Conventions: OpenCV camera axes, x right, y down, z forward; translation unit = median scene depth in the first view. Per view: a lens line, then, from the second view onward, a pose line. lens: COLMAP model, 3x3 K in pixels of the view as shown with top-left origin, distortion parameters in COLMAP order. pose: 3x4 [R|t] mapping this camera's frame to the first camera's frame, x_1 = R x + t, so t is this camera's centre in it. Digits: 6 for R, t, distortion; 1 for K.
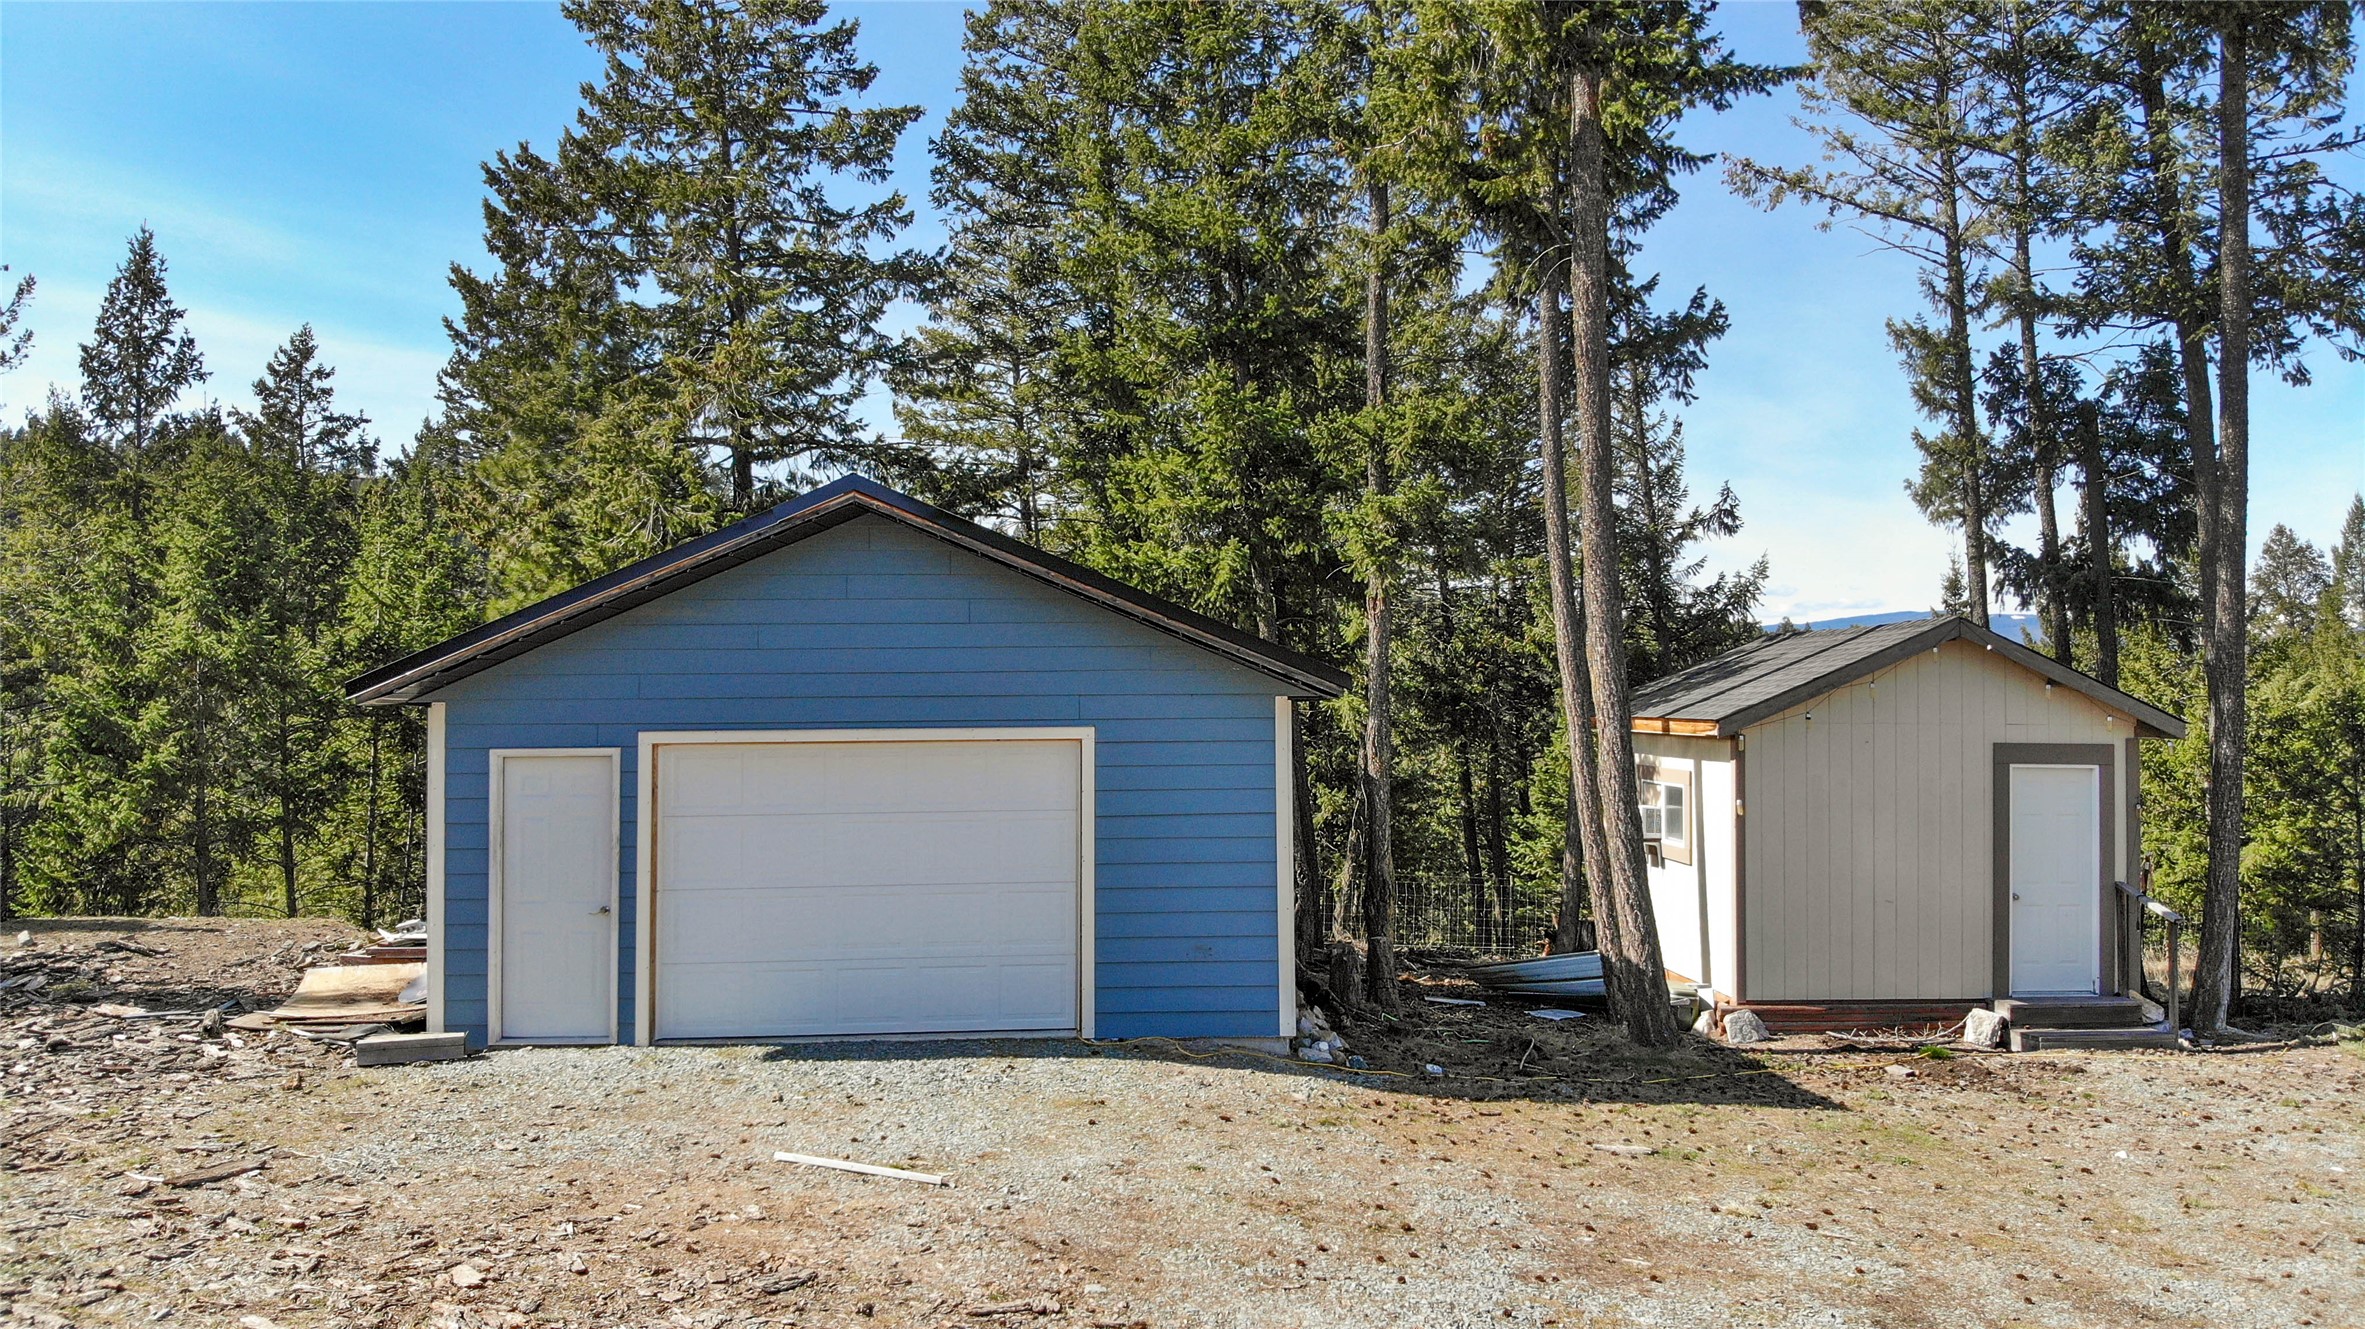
lens RADIAL K [[1729.7, 0, 1189.4], [0, 1729.7, 676.3], [0, 0, 1]] dist [0.070972, -0.188650]
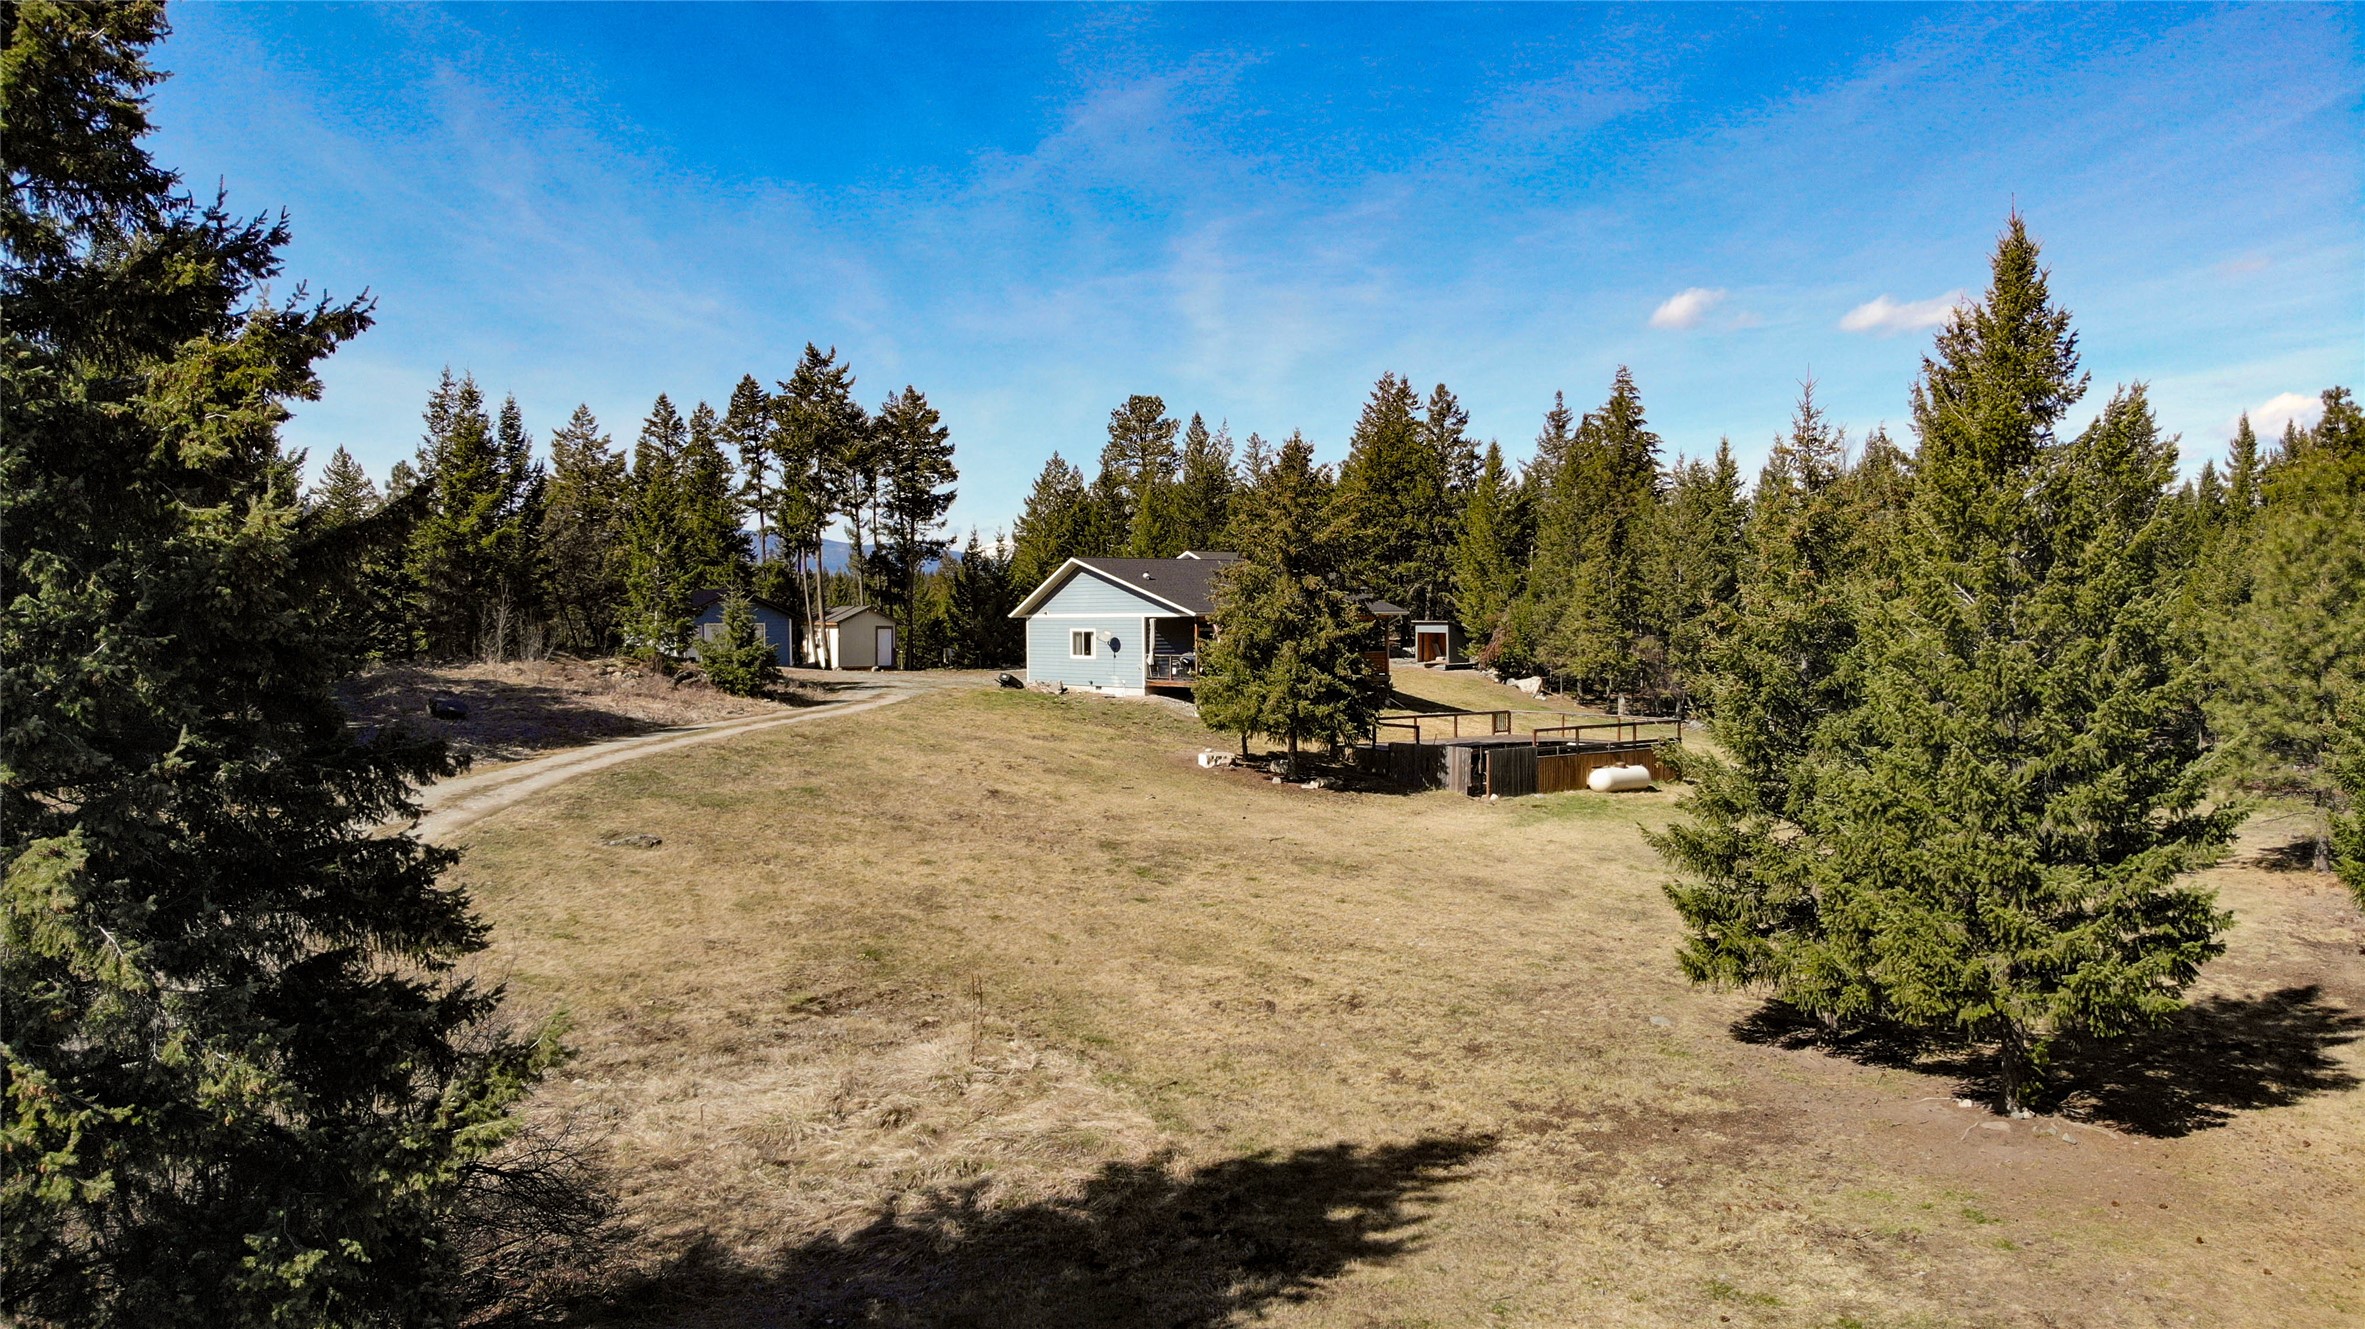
lens RADIAL K [[1729.7, 0, 1189.4], [0, 1729.7, 676.3], [0, 0, 1]] dist [0.070972, -0.188650]
pose [[0.778352, -0.021788, 0.627450, -2.626721], [-0.012102, 0.998691, 0.049692, -0.108180], [-0.627711, -0.046271, 0.777070, -4.652431]]
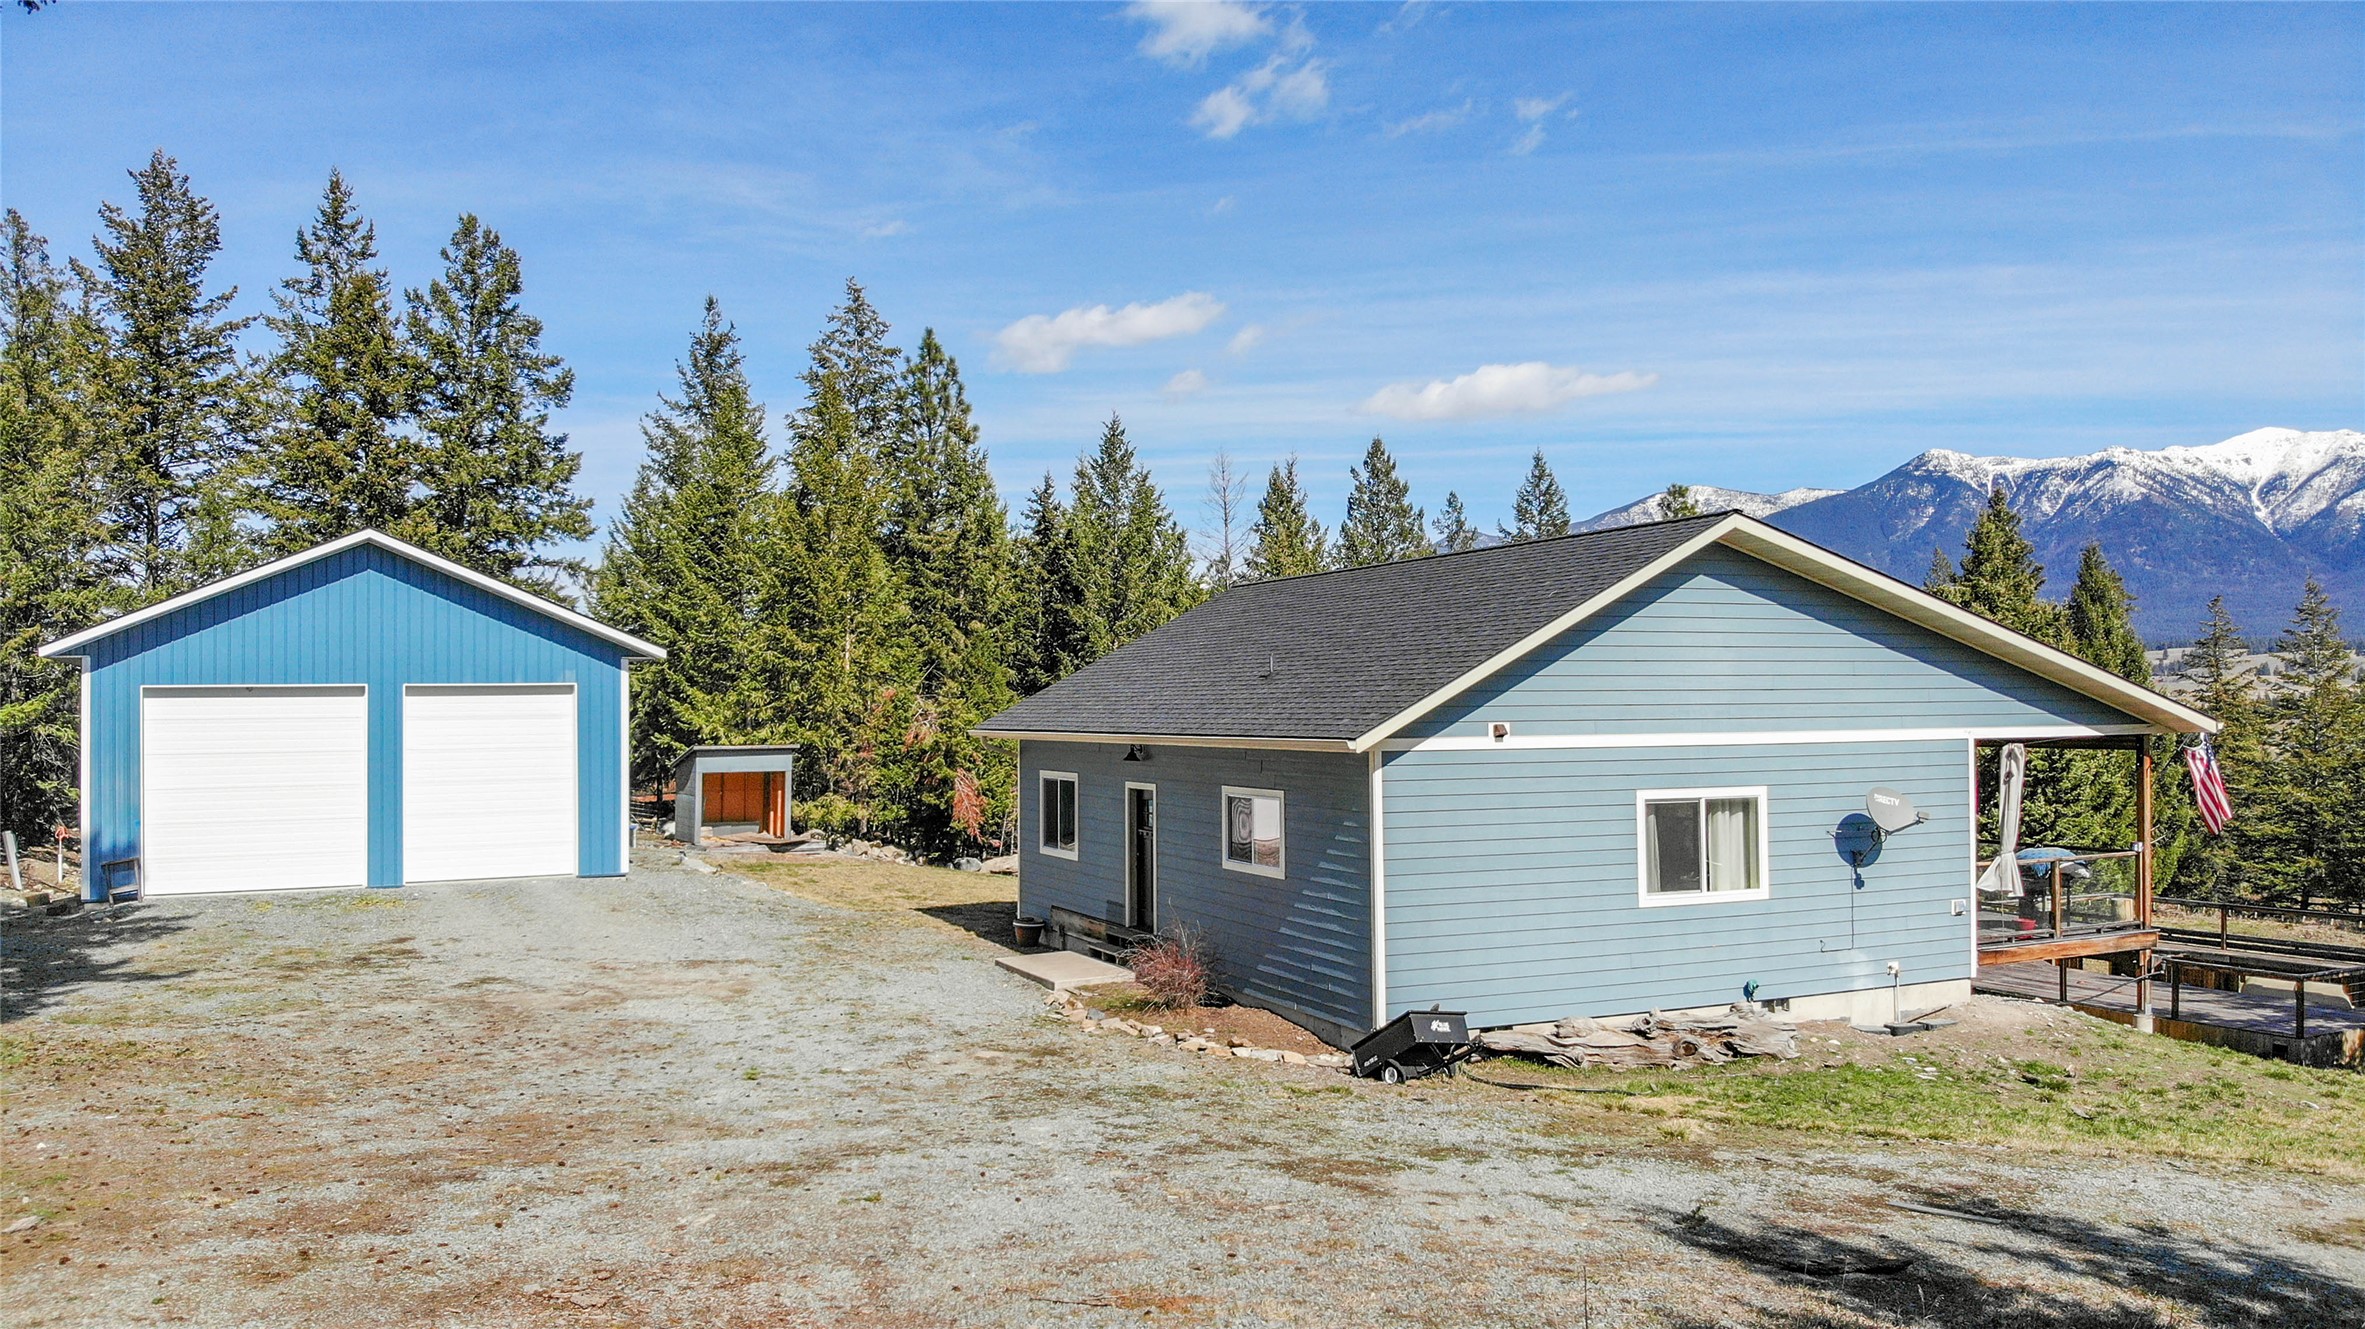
lens RADIAL K [[1763.8, 0, 1148.6], [0, 1763.8, 661.3], [0, 0, 1]] dist [0.084052, -0.225694]
pose [[-0.412005, 0.034263, 0.910537, -0.719518], [-0.007968, 0.999119, -0.041202, -0.027726], [-0.911147, -0.024231, -0.411369, 0.545549]]
